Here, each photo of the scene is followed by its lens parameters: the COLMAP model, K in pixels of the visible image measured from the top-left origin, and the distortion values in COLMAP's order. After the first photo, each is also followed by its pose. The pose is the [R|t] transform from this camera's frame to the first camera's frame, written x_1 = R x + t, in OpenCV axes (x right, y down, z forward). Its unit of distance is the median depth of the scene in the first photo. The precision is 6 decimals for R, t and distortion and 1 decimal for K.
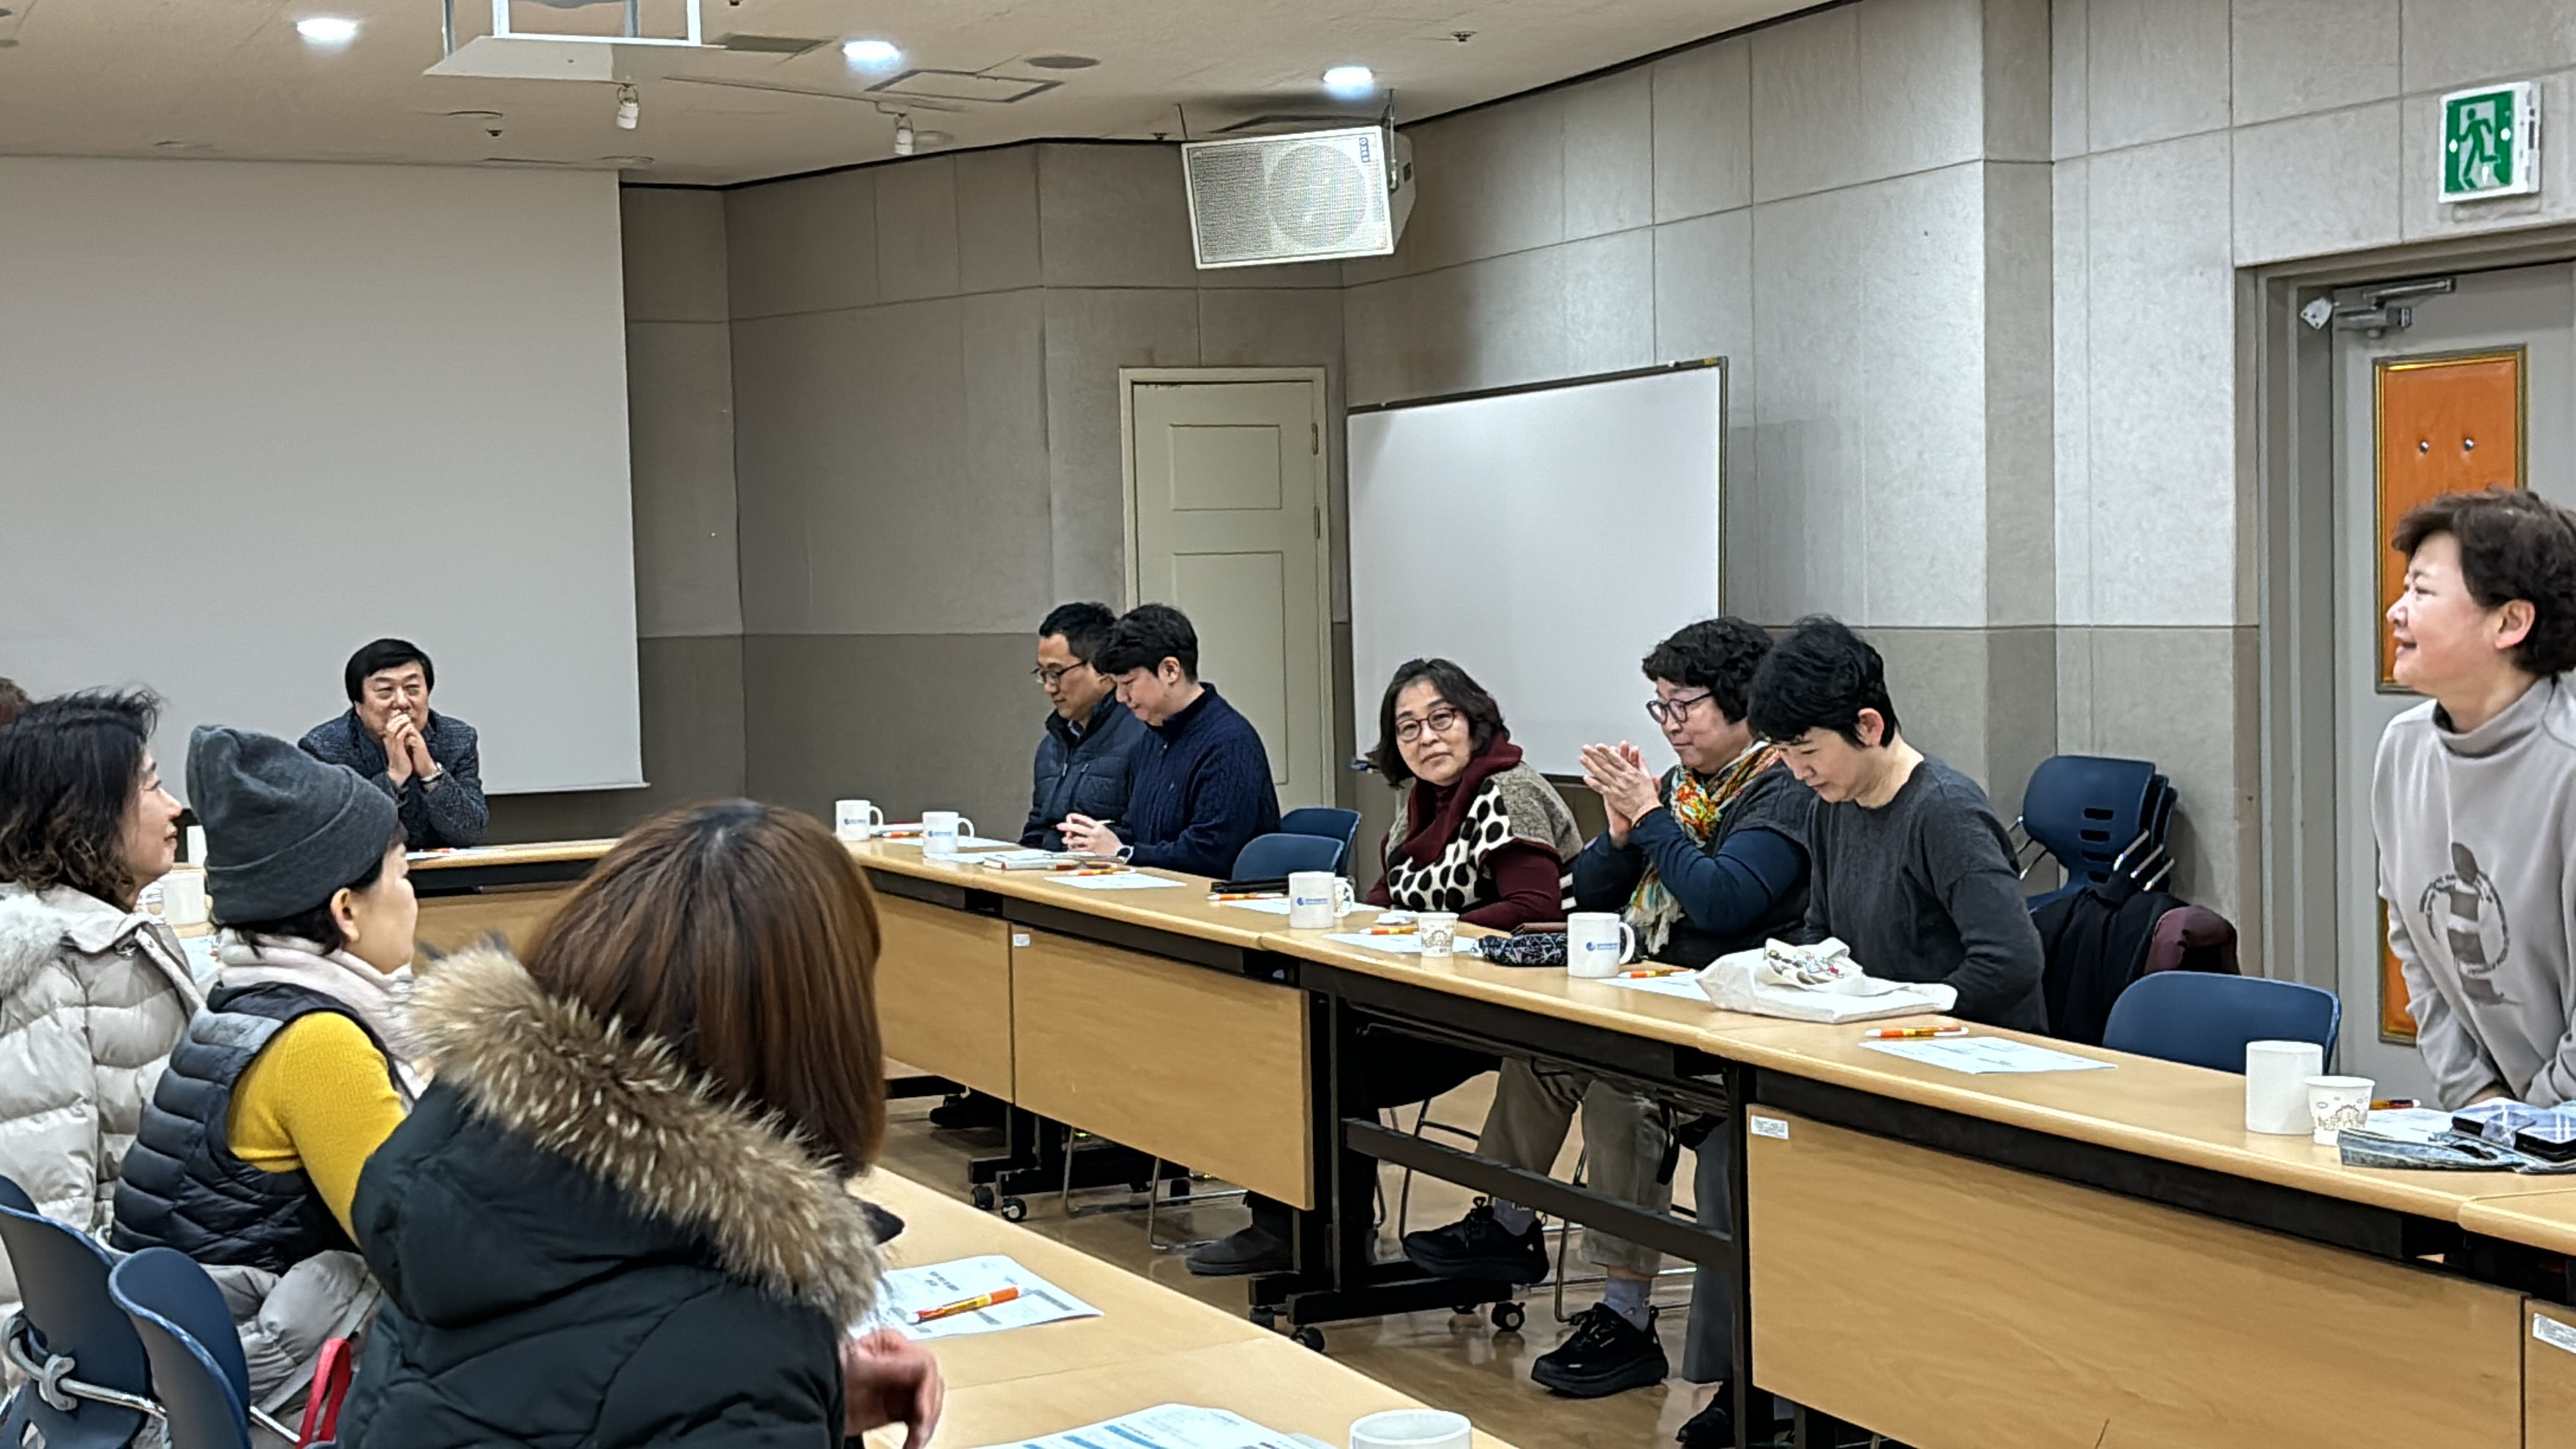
lens RADIAL K [[3939.5, 0, 1288.0], [0, 3939.5, 724.5], [0, 0, 1]] dist [0.298161, 0.008448]
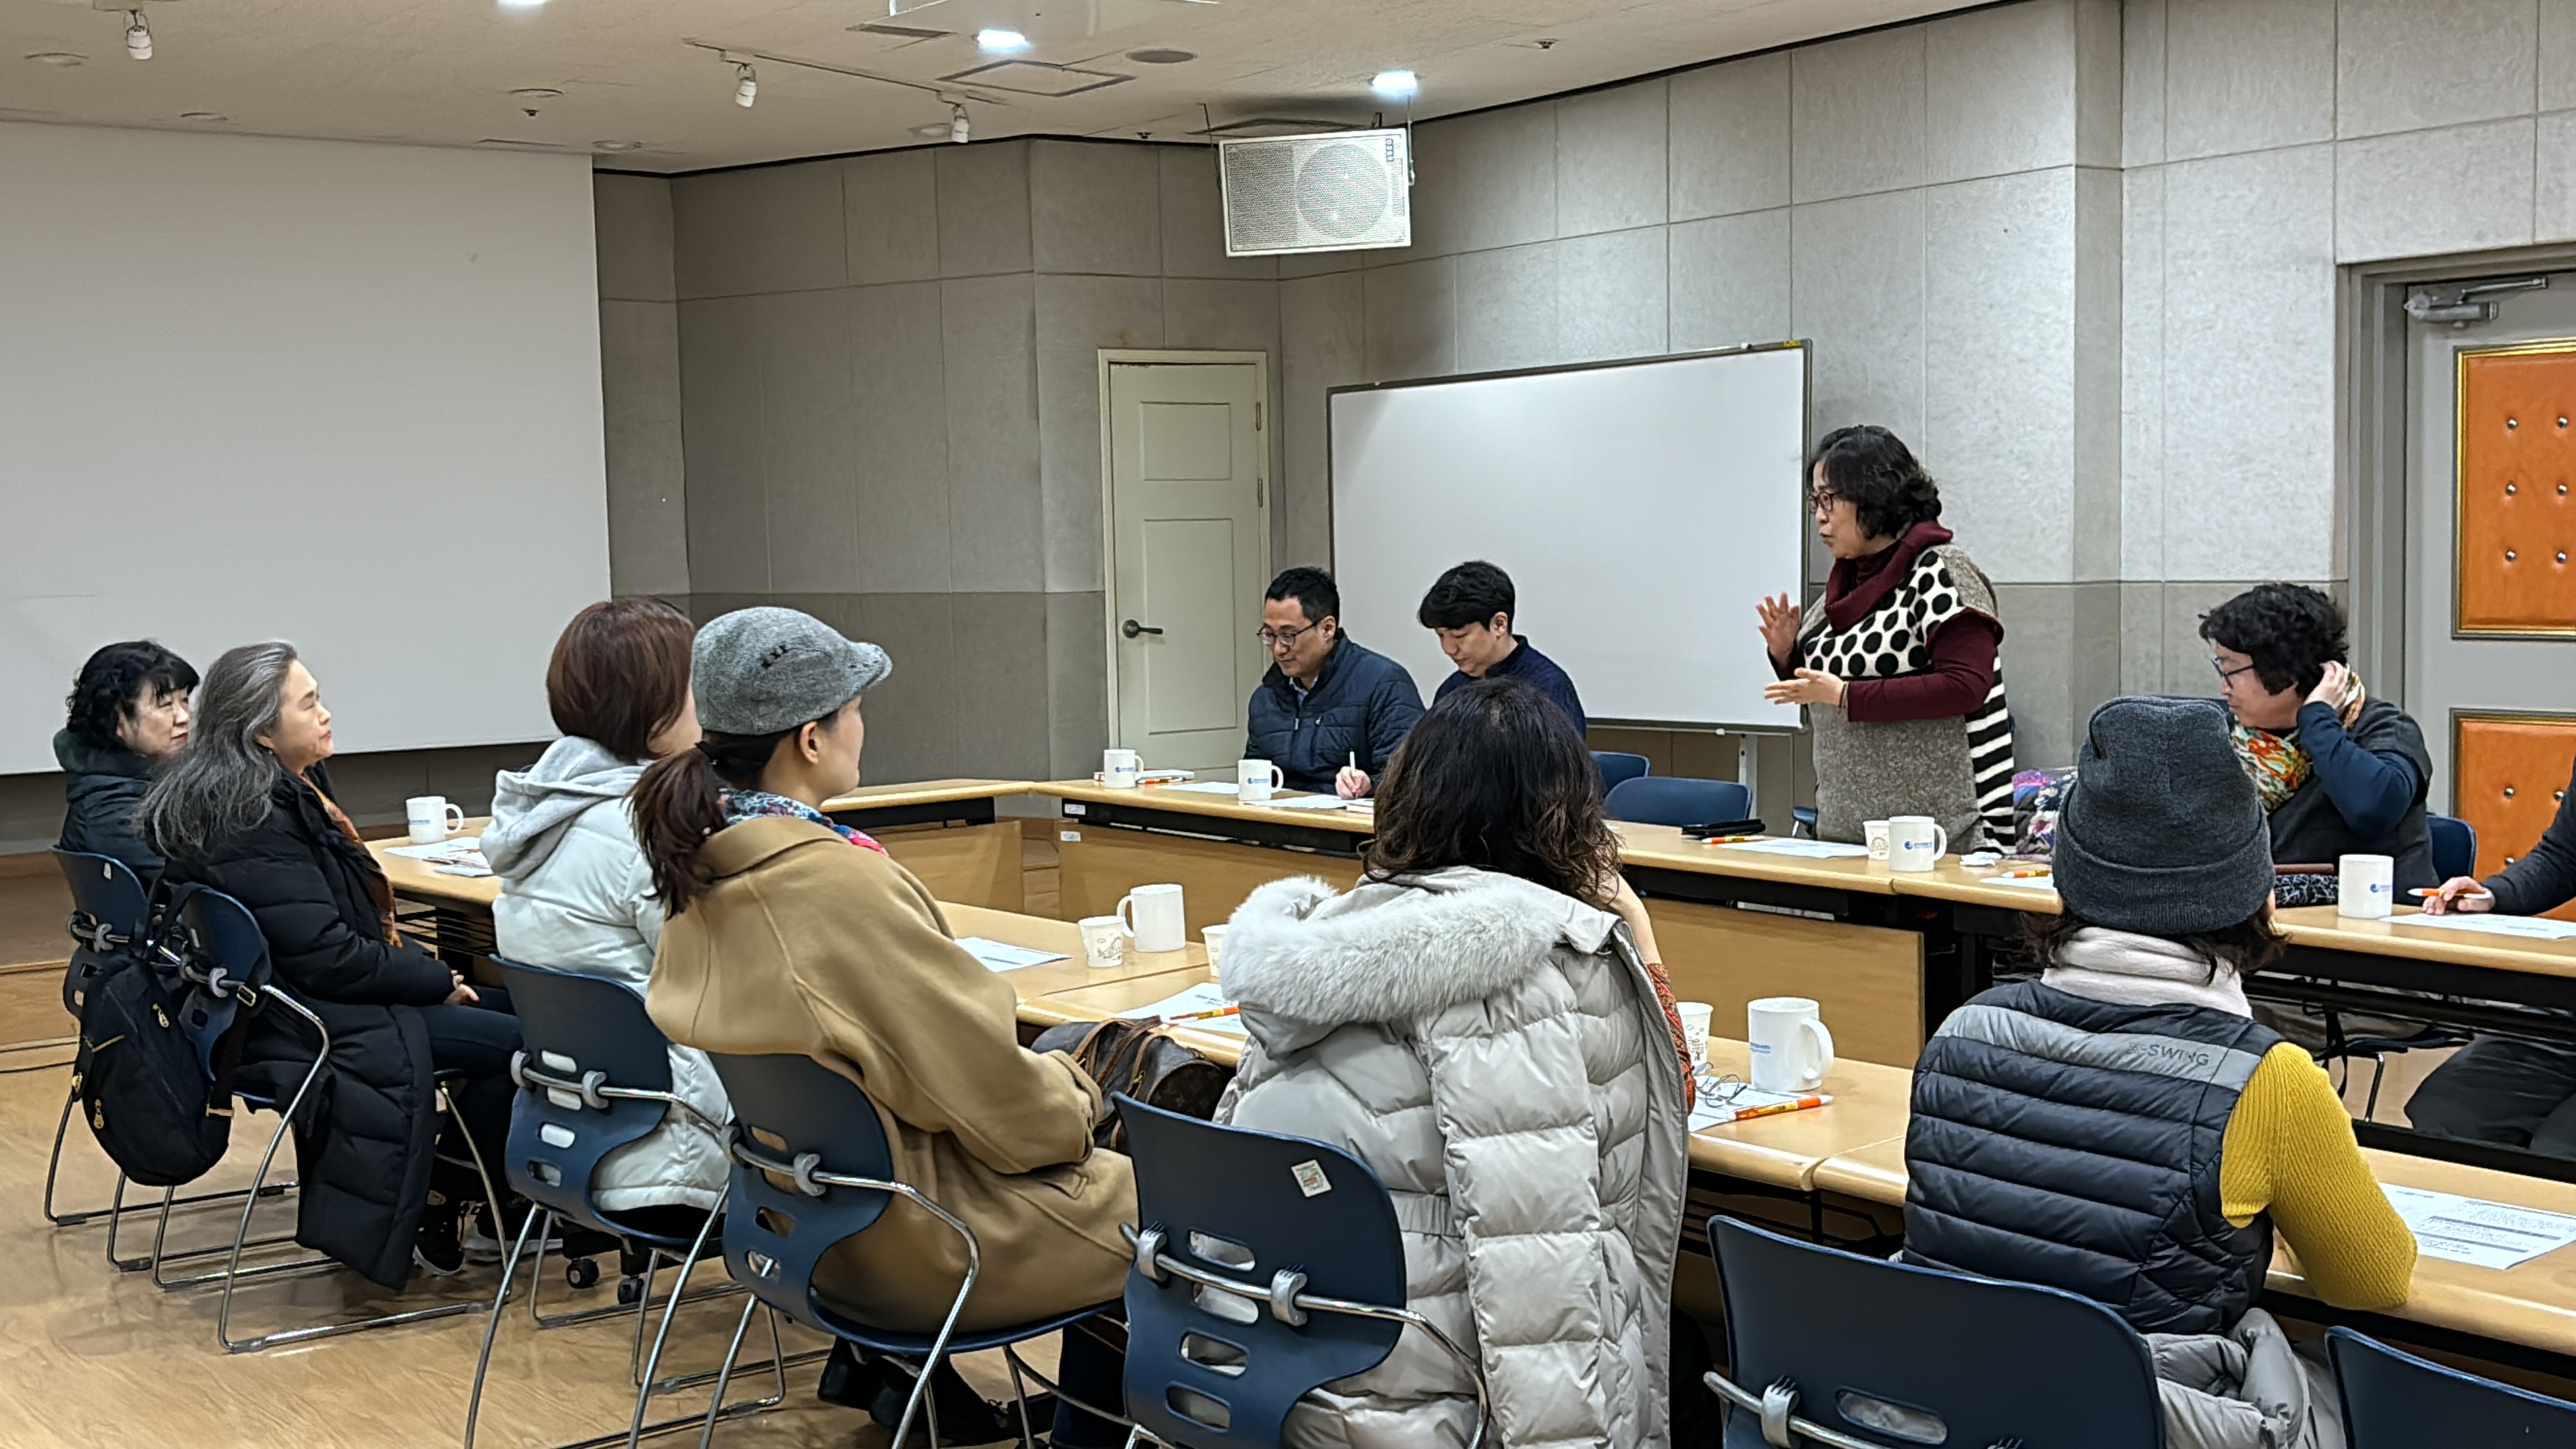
lens RADIAL K [[3130.6, 0, 1283.3], [0, 3130.6, 743.3], [0, 0, 1]] dist [0.211478, -0.591355]
pose [[0.974730, -0.010584, 0.223134, -0.243145], [0.005839, 0.999743, 0.021915, -0.000006], [-0.223309, -0.020058, 0.974541, 0.179006]]
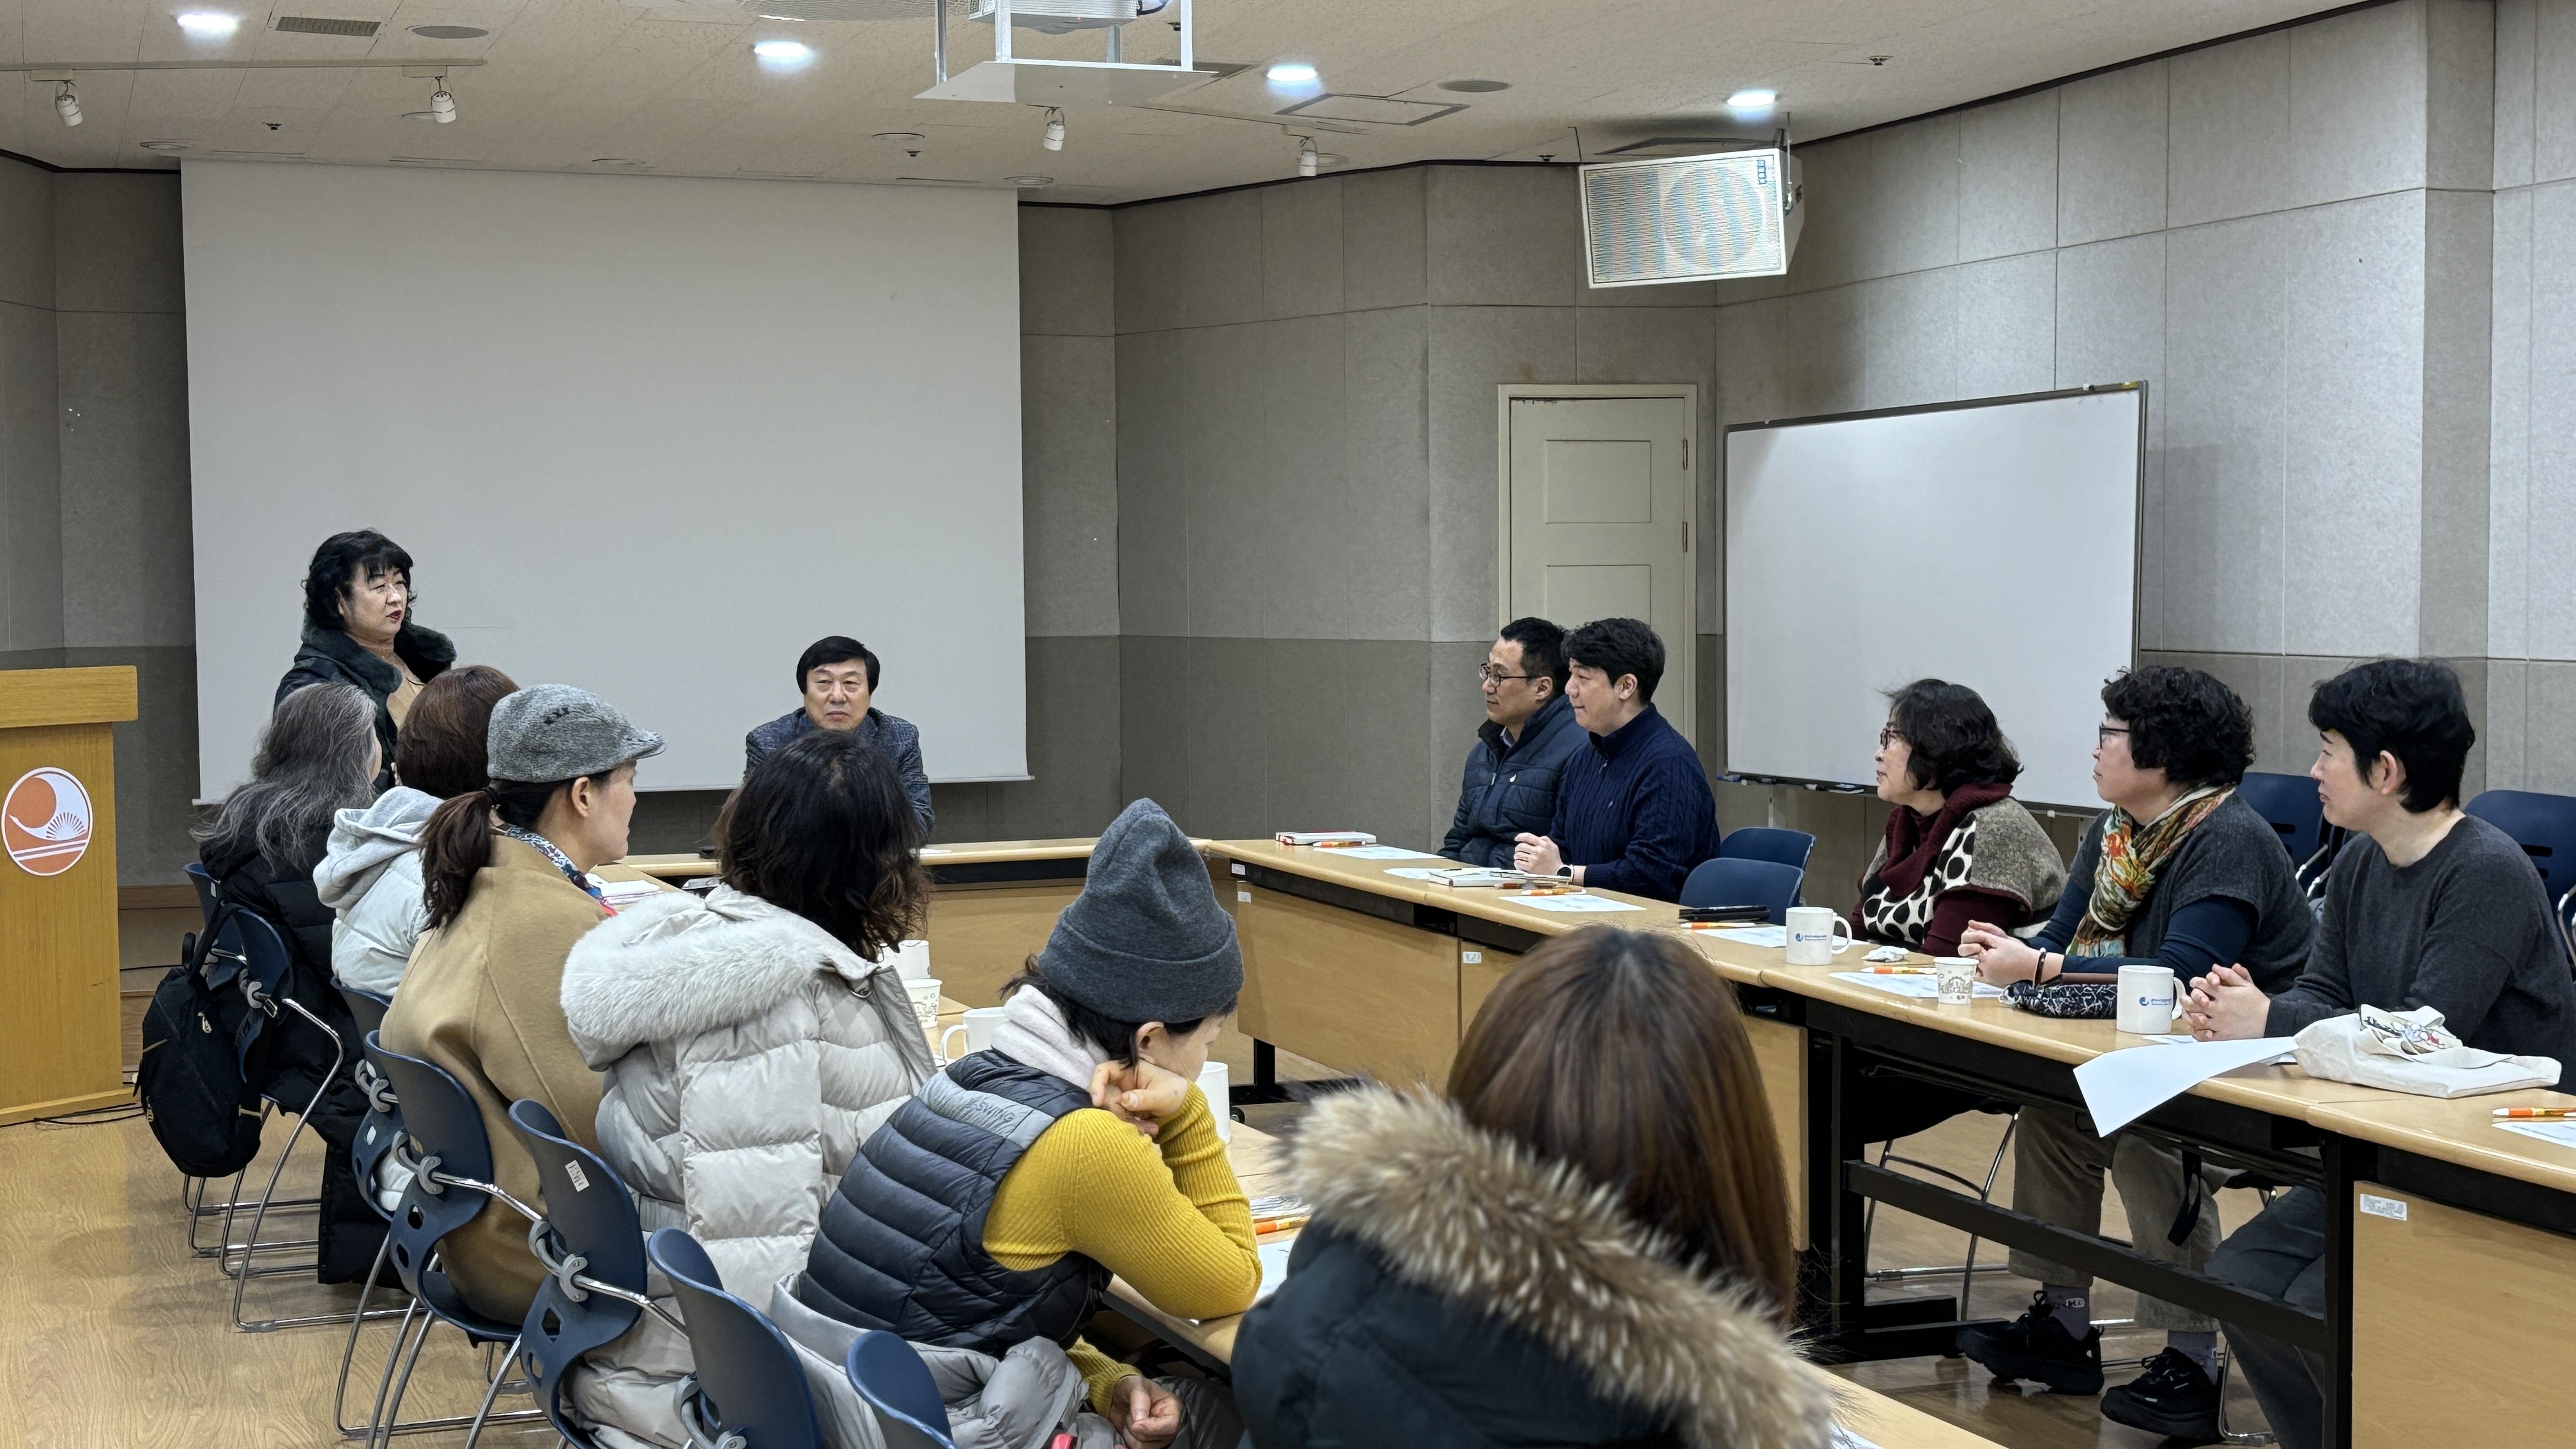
lens RADIAL K [[3713.9, 0, 1288.0], [0, 3713.9, 724.5], [0, 0, 1]] dist [0.350046, -1.125304]
pose [[0.997704, 0.020342, -0.064600, -0.043991], [-0.020075, 0.999787, 0.004788, -0.006950], [0.064684, -0.003480, 0.997900, 0.038834]]
